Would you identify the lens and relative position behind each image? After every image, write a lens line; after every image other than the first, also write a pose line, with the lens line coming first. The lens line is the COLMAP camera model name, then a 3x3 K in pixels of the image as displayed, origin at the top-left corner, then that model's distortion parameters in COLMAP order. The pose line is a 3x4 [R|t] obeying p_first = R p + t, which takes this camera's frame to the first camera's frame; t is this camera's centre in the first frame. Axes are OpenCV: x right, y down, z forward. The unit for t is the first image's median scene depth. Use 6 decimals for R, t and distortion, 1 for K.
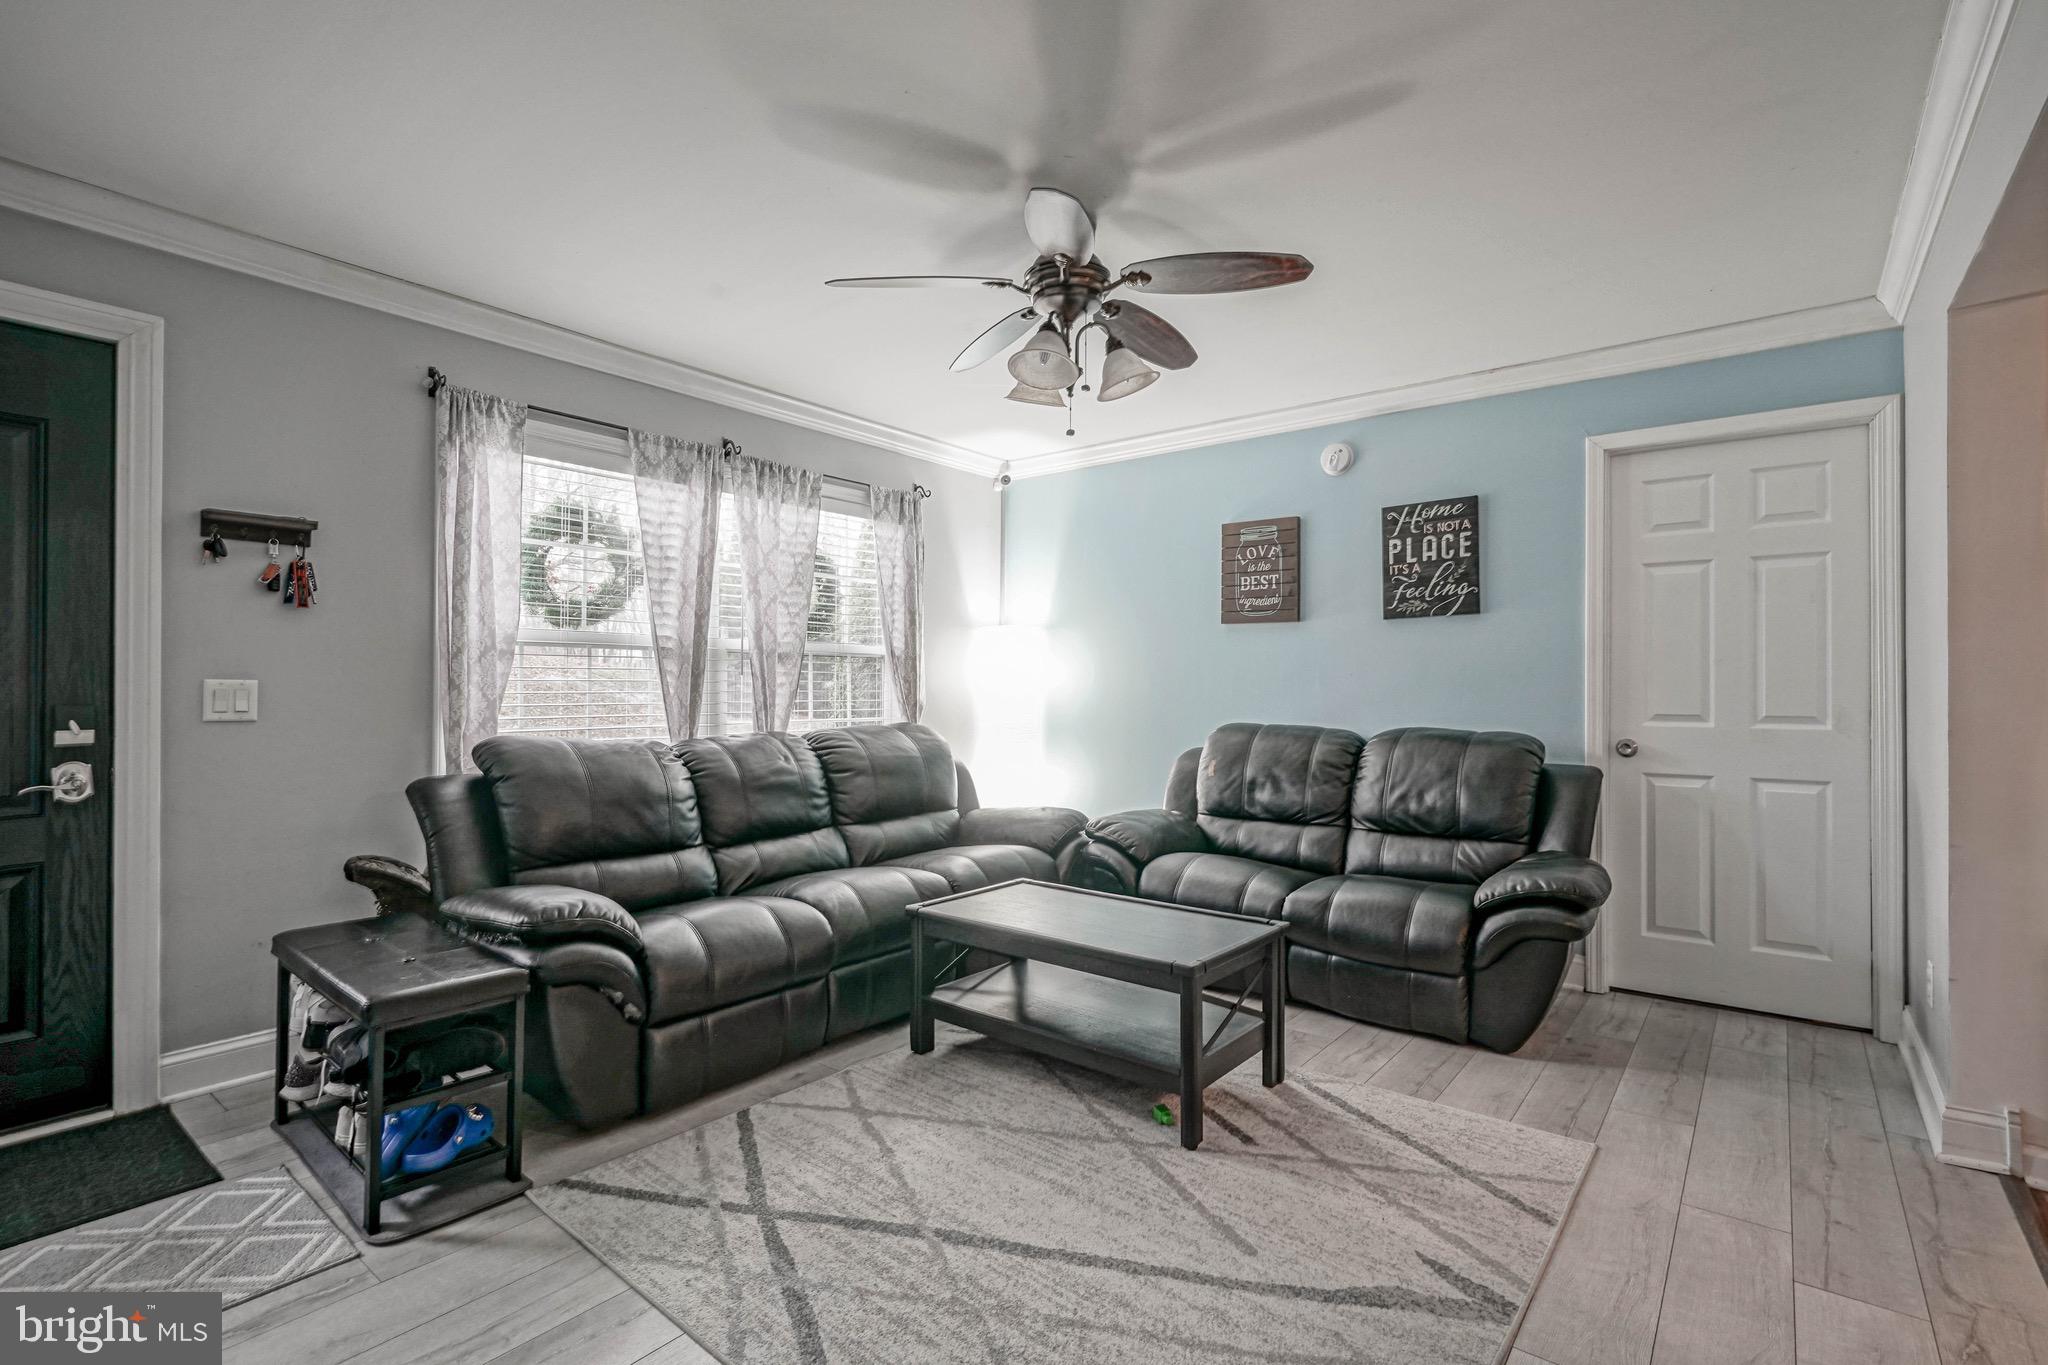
lens RADIAL K [[948.5, 0, 1039.0], [0, 948.5, 691.3], [0, 0, 1]] dist [-0.001300, 0.002219]
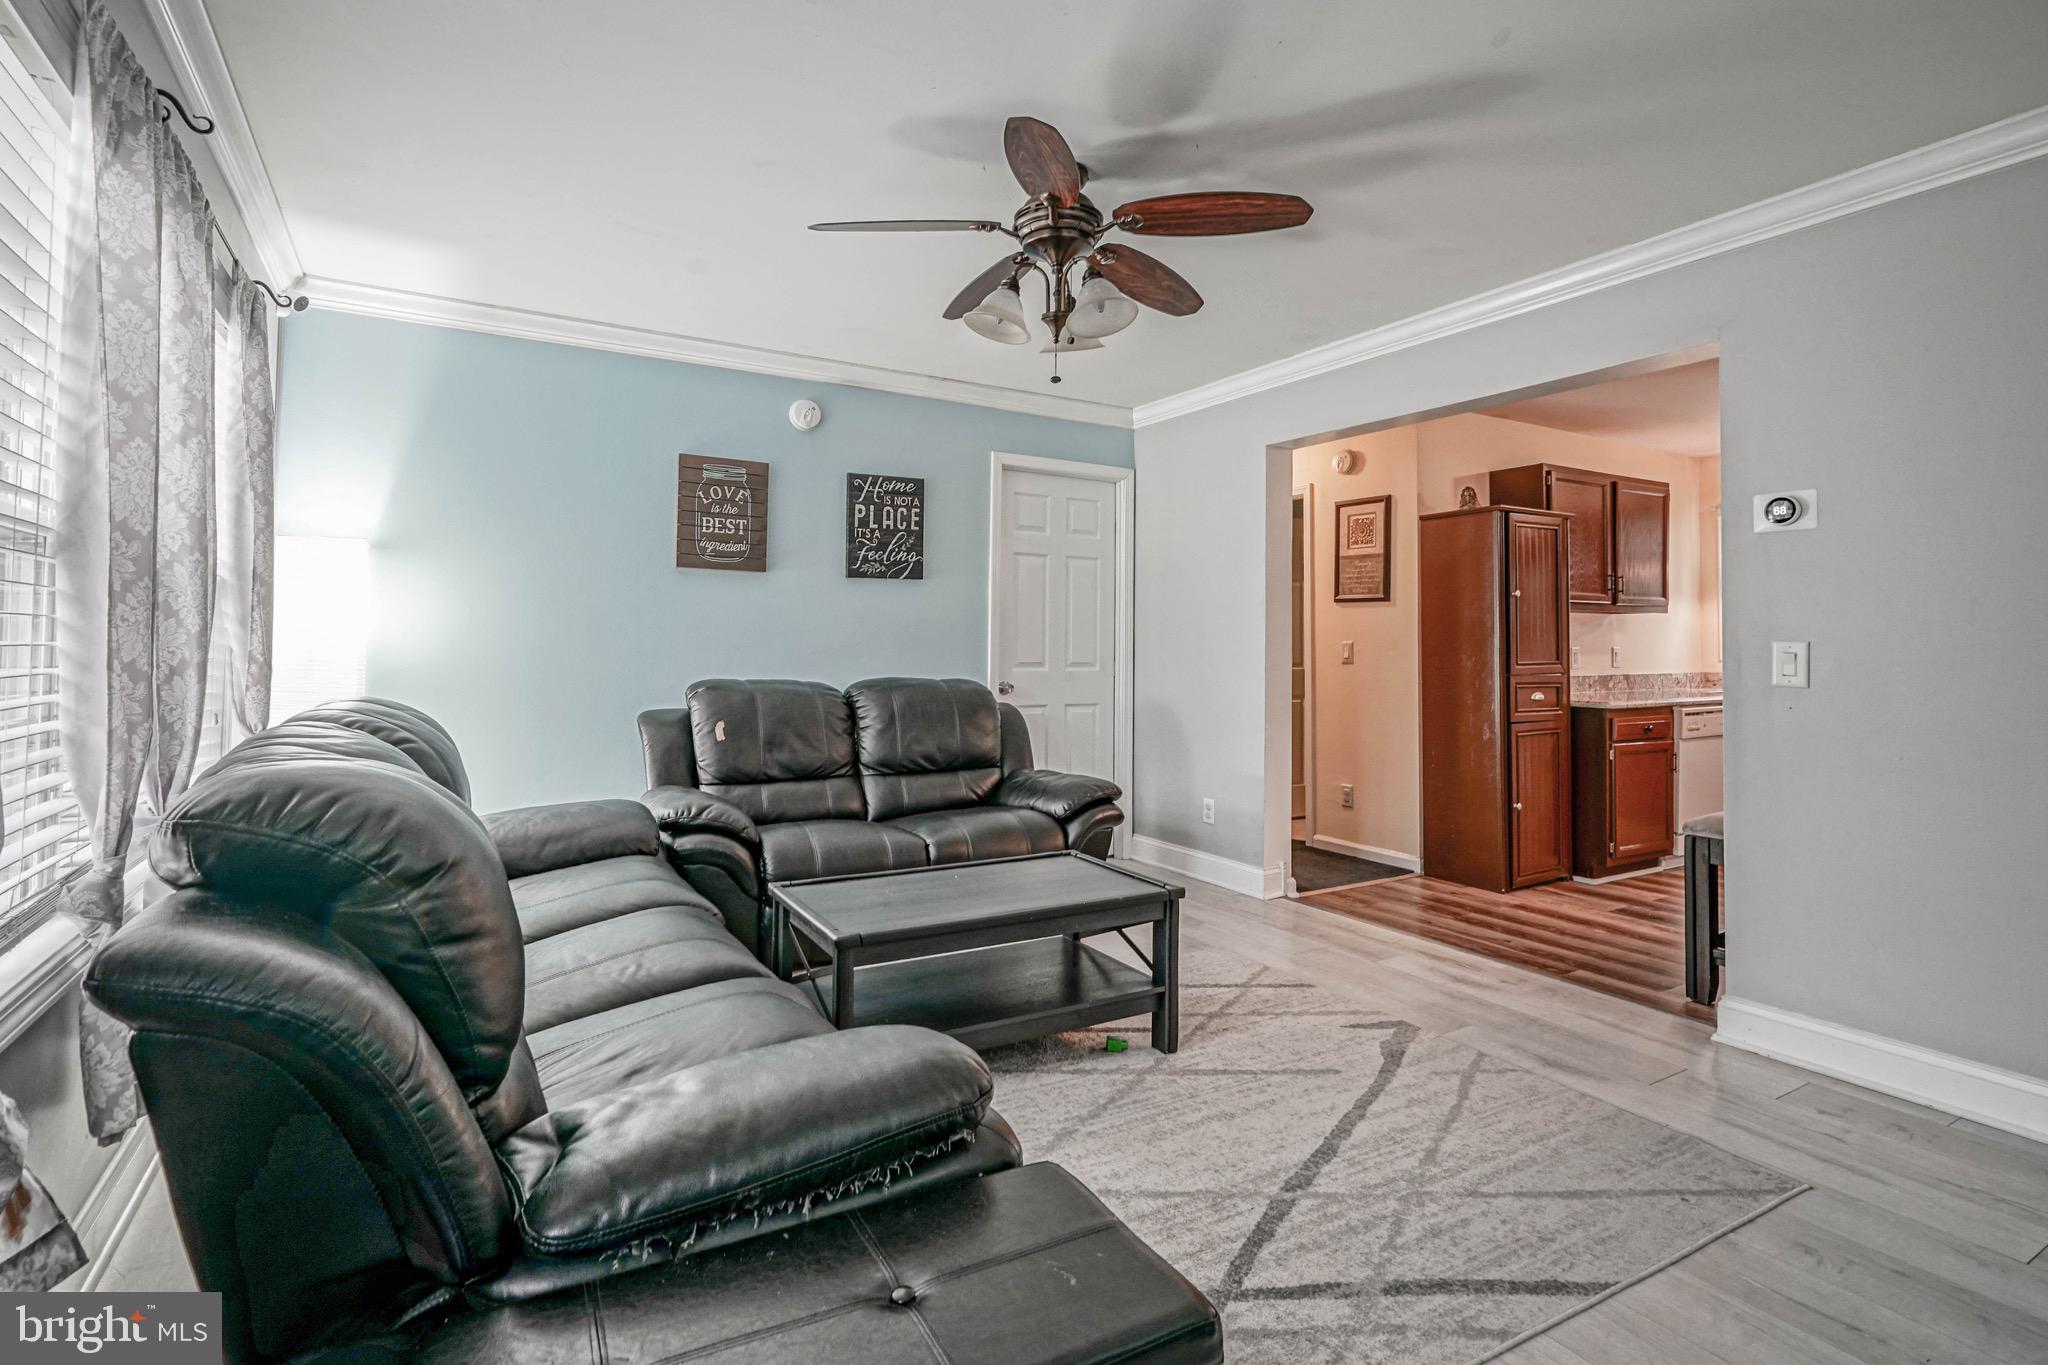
lens RADIAL K [[948.5, 0, 1015.8], [0, 948.5, 624.8], [0, 0, 1]] dist [-0.001300, 0.002219]
pose [[0.379706, 0.022481, 0.924834, -0.591430], [-0.005162, 0.999741, -0.022182, -0.000104], [-0.925093, 0.003649, 0.379724, 0.453885]]
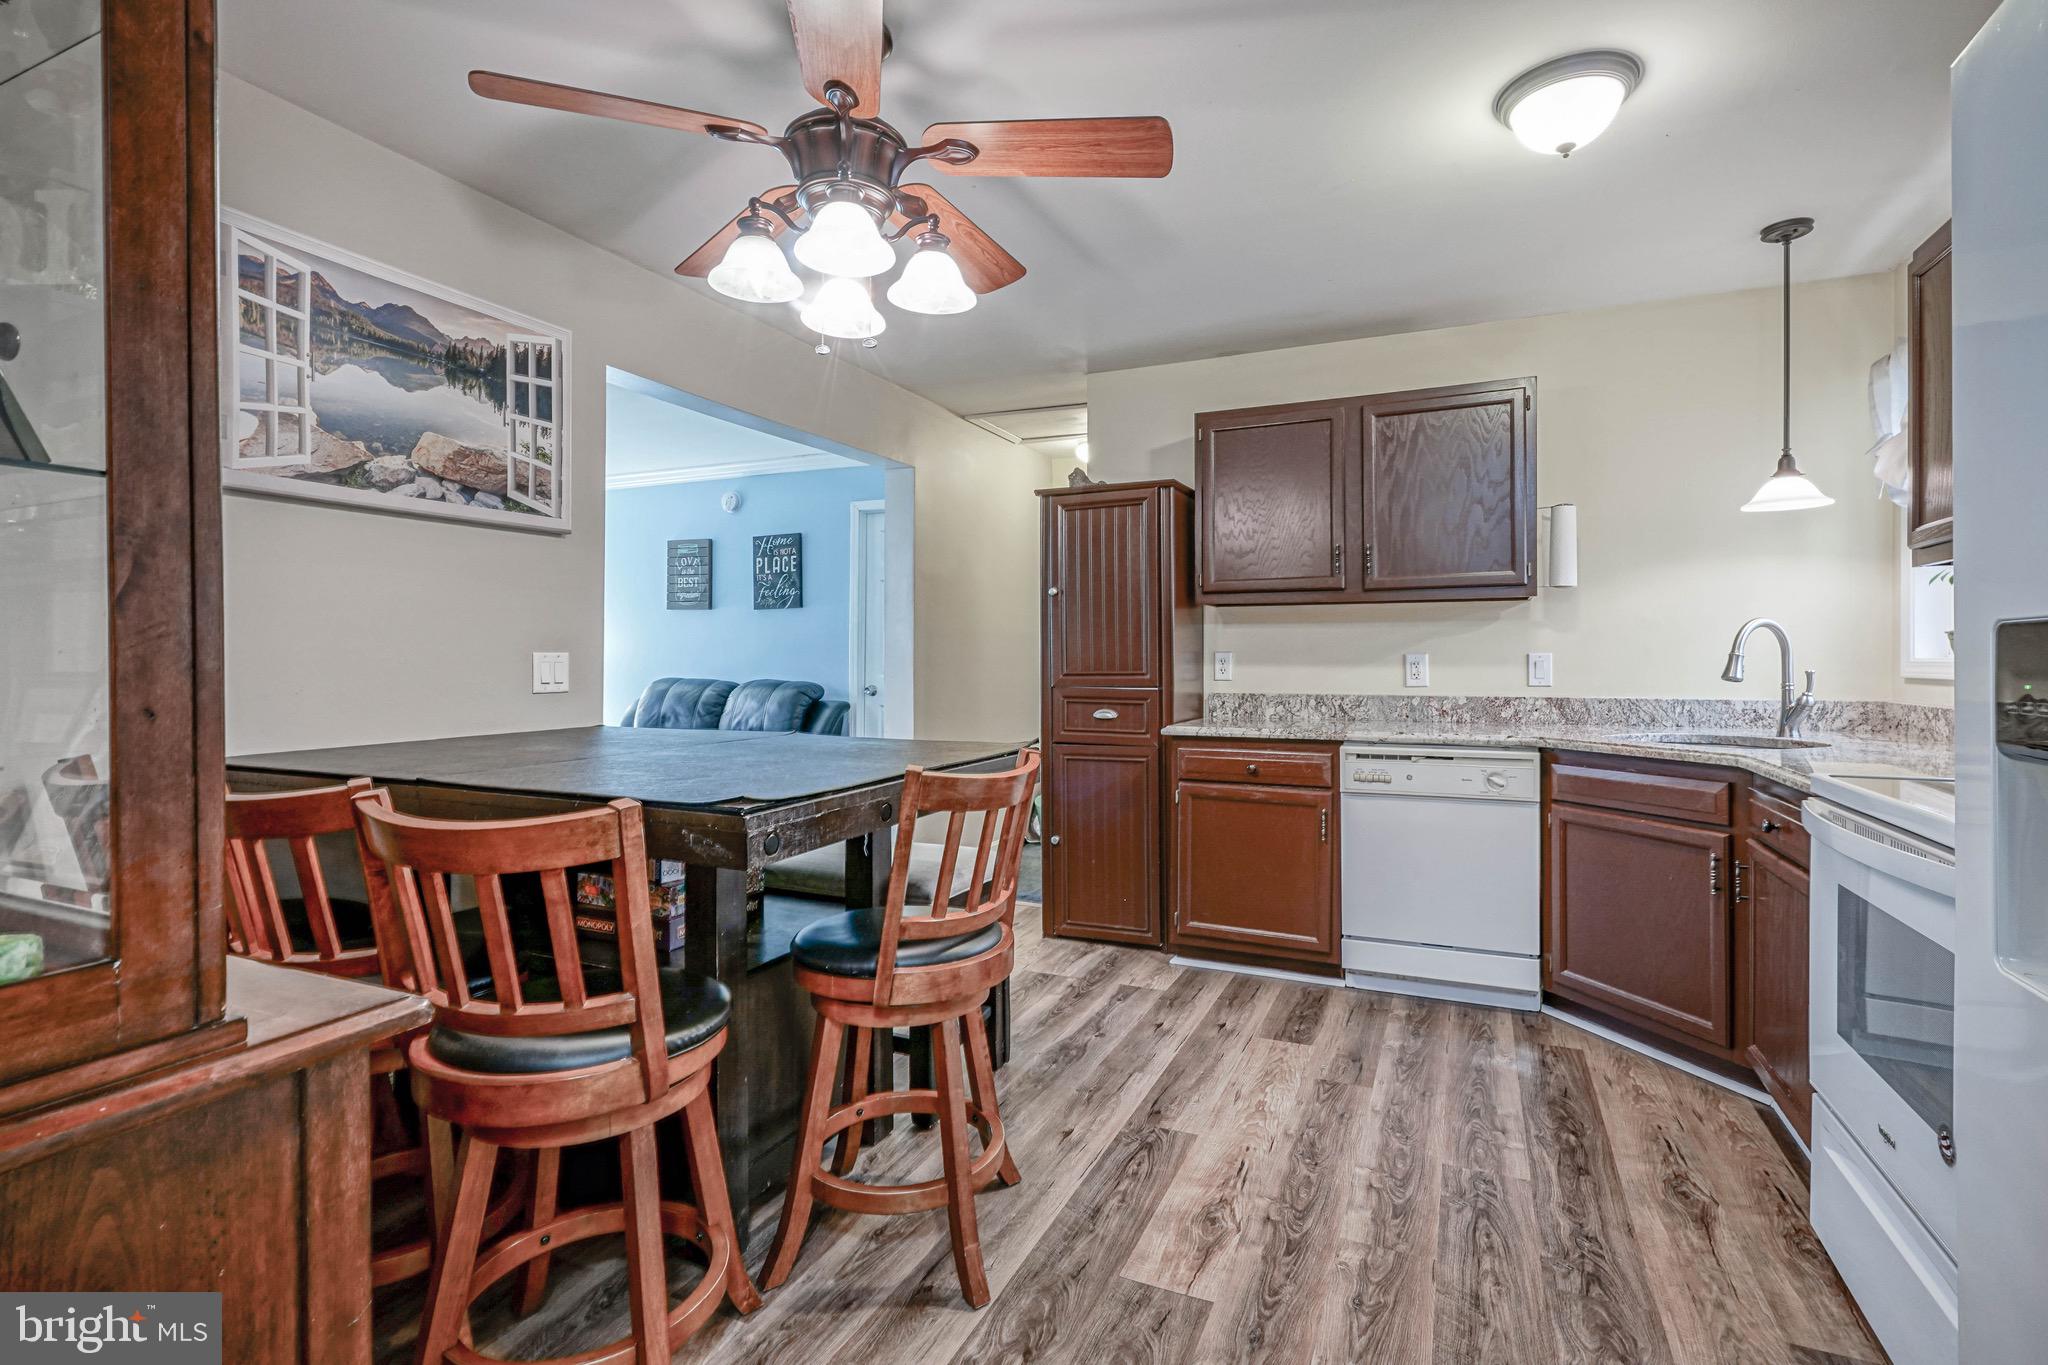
lens RADIAL K [[948.5, 0, 1052.2], [0, 948.5, 658.0], [0, 0, 1]] dist [-0.001300, 0.002219]
pose [[0.972791, 0.008232, 0.231539, 0.516052], [-0.007030, 0.999957, -0.006016, 0.010320], [-0.231578, 0.004225, 0.972807, -0.660973]]
